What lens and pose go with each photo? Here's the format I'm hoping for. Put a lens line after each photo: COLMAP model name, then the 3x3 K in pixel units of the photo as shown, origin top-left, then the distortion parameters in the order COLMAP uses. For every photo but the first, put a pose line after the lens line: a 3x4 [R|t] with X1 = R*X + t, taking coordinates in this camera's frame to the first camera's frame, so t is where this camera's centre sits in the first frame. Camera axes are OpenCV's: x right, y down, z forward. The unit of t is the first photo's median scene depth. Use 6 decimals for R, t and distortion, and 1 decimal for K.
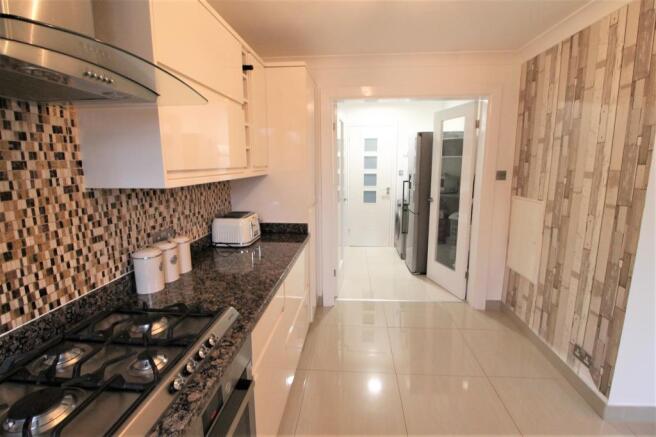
lens RADIAL K [[317.9, 0, 329.8], [0, 317.9, 217.5], [0, 0, 1]] dist [-0.004282, -0.000064]
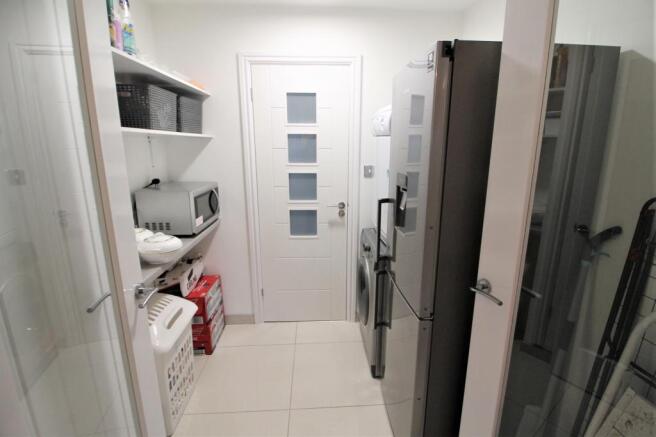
lens RADIAL K [[317.9, 0, 328.7], [0, 317.9, 216.4], [0, 0, 1]] dist [-0.004282, -0.000064]
pose [[0.992305, -0.022562, 0.121746, 0.109961], [0.016273, 0.998493, 0.052408, -0.101431], [-0.122745, -0.050024, 0.991177, 0.553908]]
